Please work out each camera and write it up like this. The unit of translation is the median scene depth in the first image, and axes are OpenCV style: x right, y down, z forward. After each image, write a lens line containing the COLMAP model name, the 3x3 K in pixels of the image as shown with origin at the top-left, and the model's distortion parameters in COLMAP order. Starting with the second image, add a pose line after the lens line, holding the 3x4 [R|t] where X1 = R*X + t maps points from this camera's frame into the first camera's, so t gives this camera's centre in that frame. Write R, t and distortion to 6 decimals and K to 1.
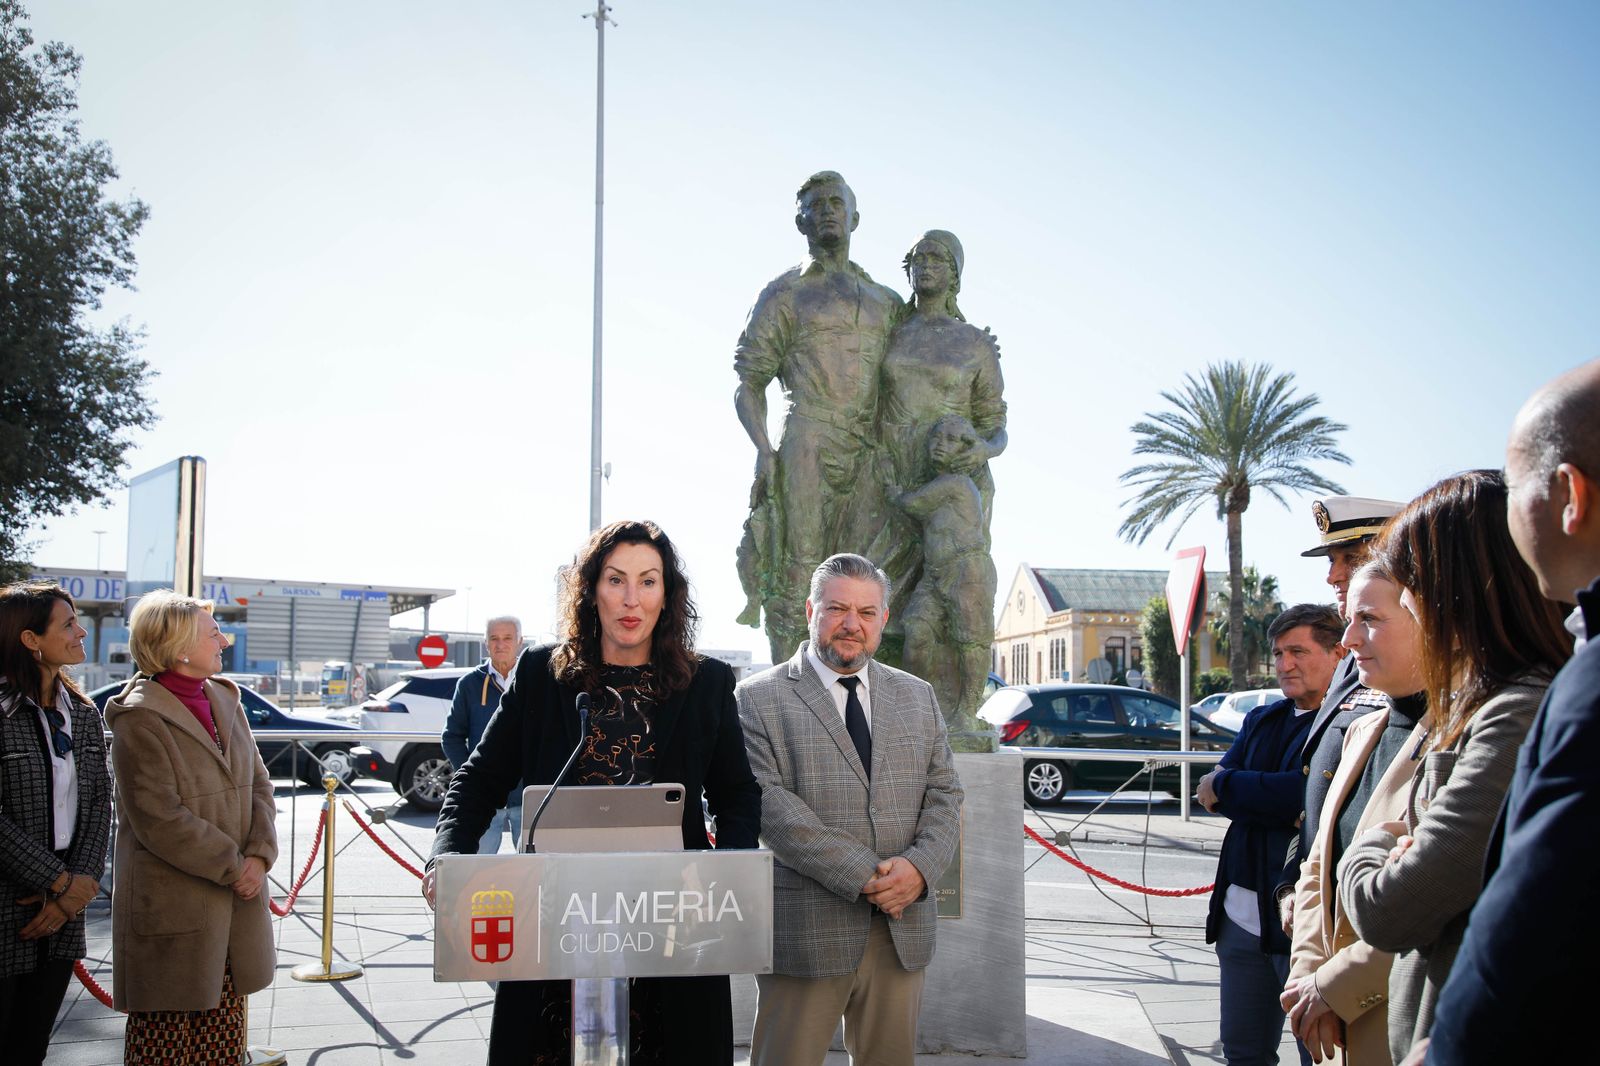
lens RADIAL K [[1602.2, 0, 778.1], [0, 1602.2, 600.6], [0, 0, 1]] dist [-0.009537, 0.186223]
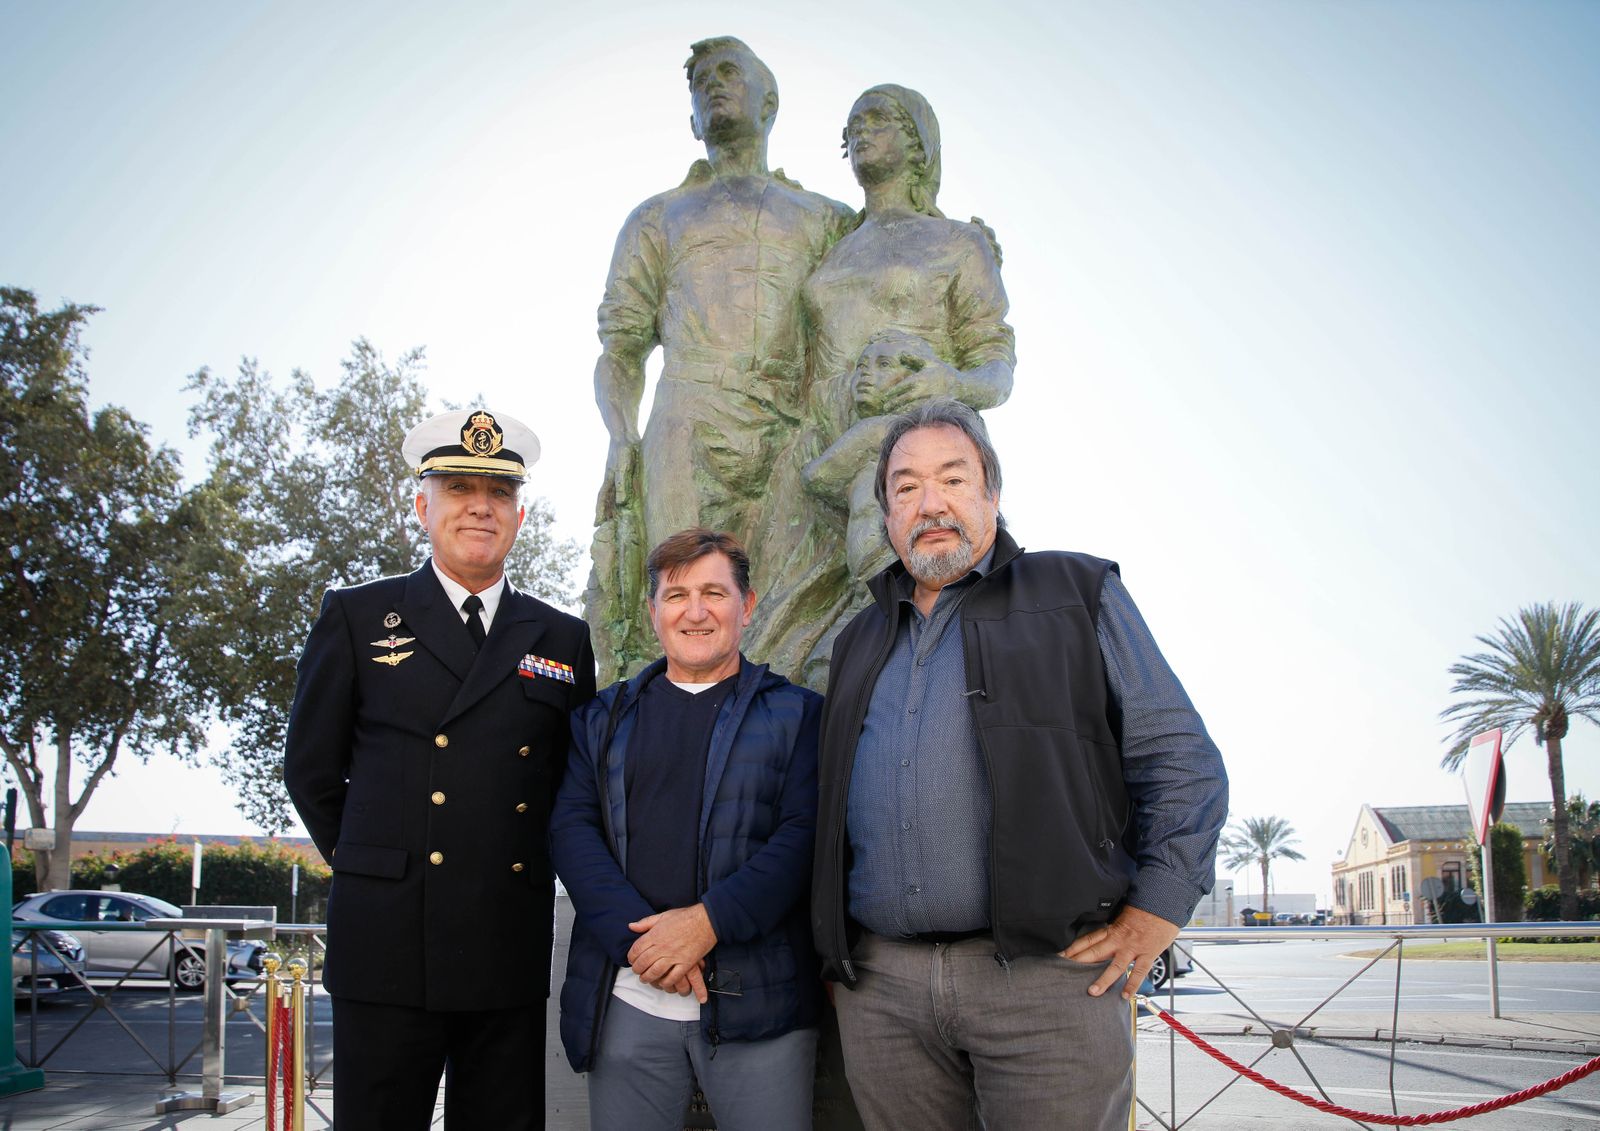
lens RADIAL K [[1217.1, 0, 803.5], [0, 1217.1, 783.7], [0, 0, 1]] dist [-0.060197, -0.004000]
pose [[0.952963, -0.053543, -0.298321, 0.196942], [0.036472, 0.997378, -0.062506, 0.076465], [0.300885, 0.048686, 0.952417, 0.556625]]
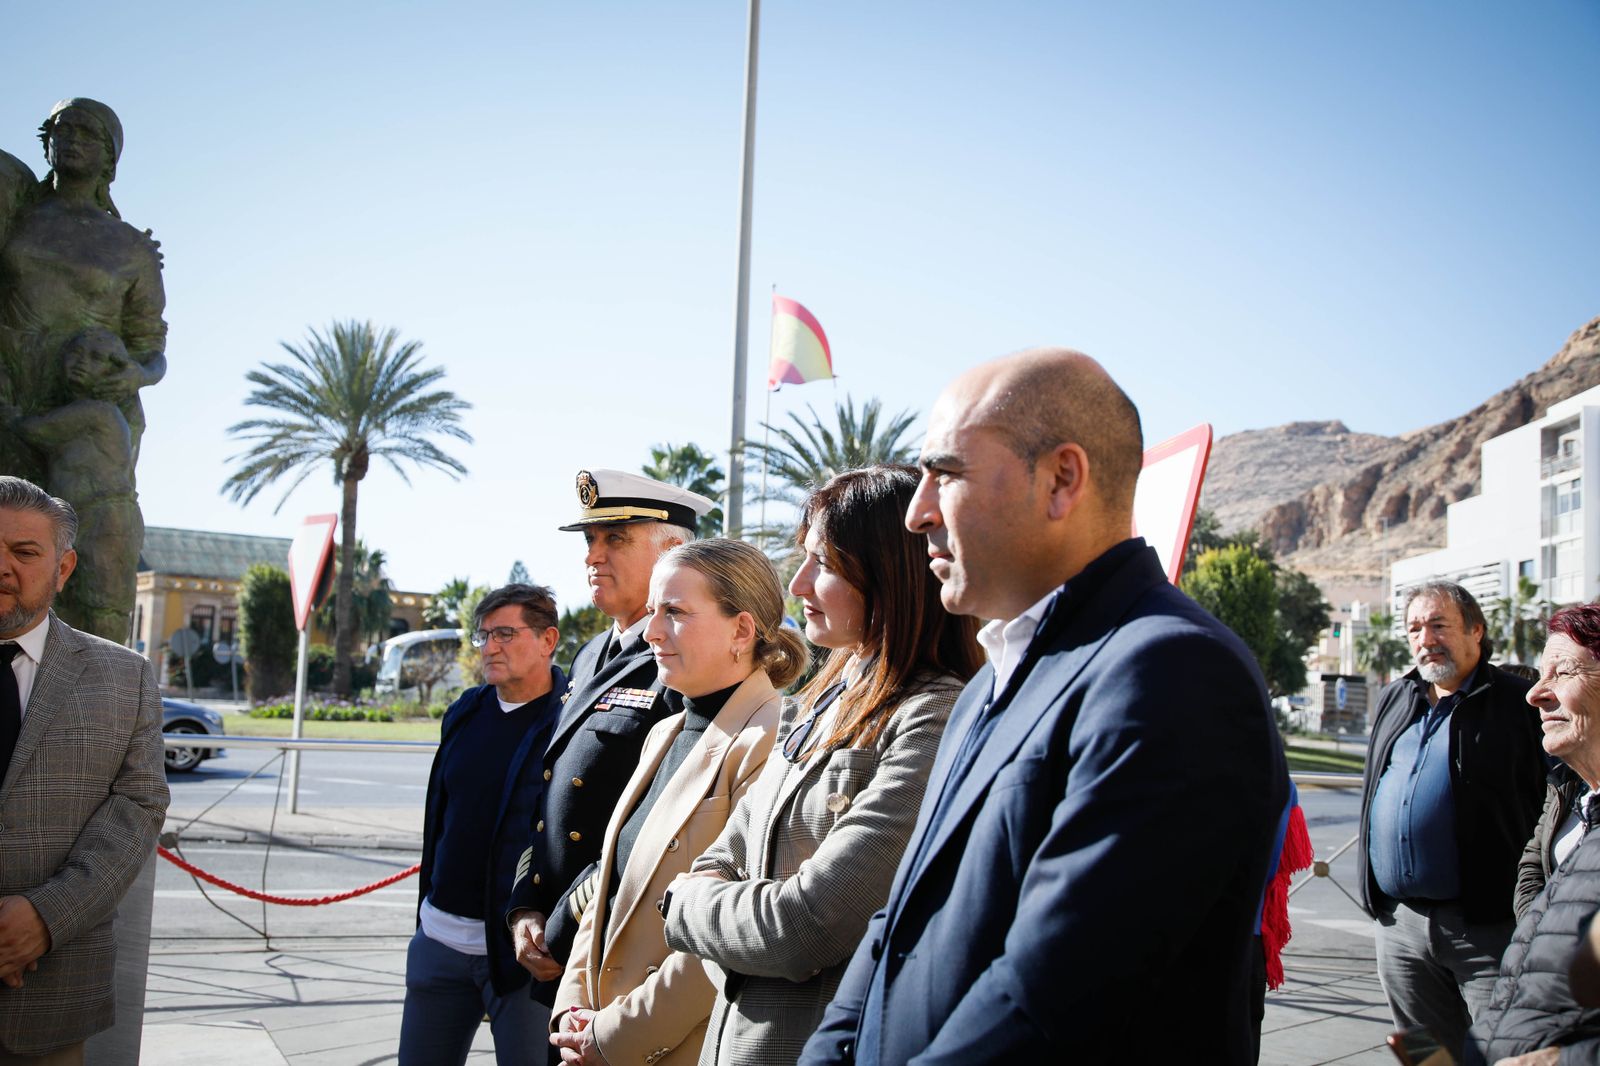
lens RADIAL K [[1701.2, 0, 789.7], [0, 1701.2, 530.8], [0, 0, 1]] dist [0.041785, 0.173034]
pose [[0.856791, 0.074052, 0.510318, -0.029020], [-0.061630, 0.997247, -0.041237, 0.001632], [-0.511967, 0.003880, 0.858996, 0.064470]]
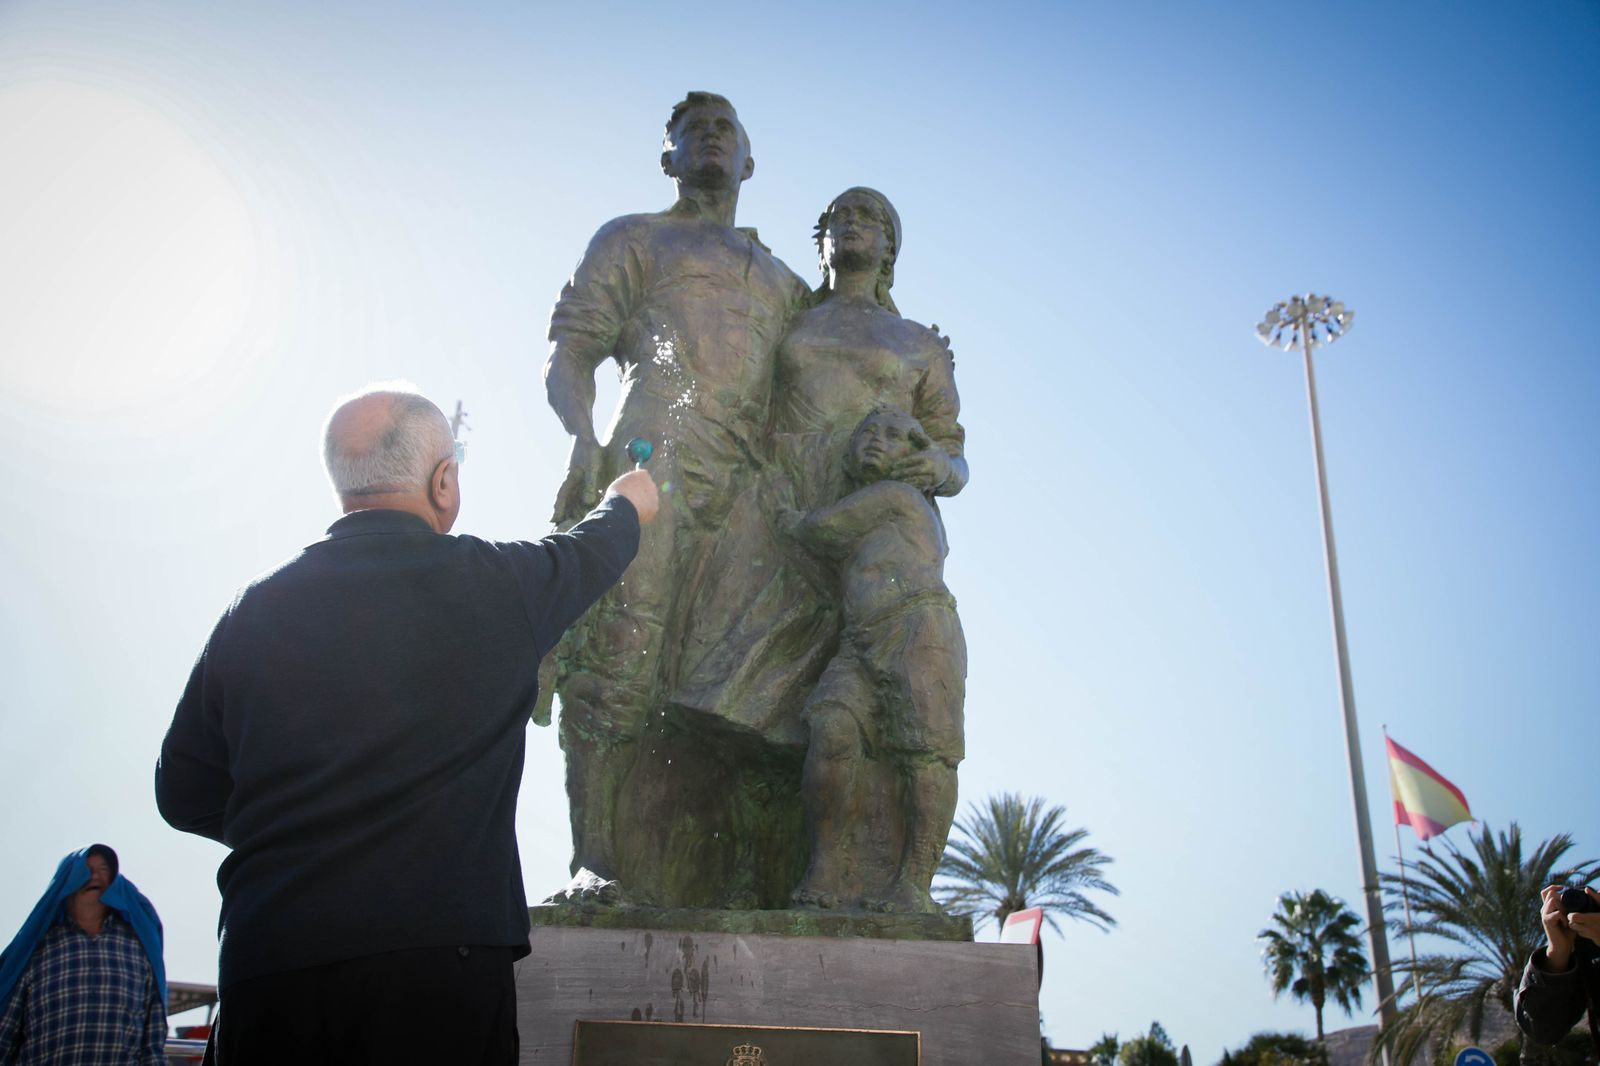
lens RADIAL K [[1419.7, 0, 797.1], [0, 1419.7, 539.2], [0, 0, 1]] dist [-0.060904, 0.181268]
pose [[0.988049, 0.085619, 0.128177, 0.004866], [-0.038455, 0.942171, -0.332919, 0.116488], [-0.149269, 0.324011, 0.934203, 0.489299]]
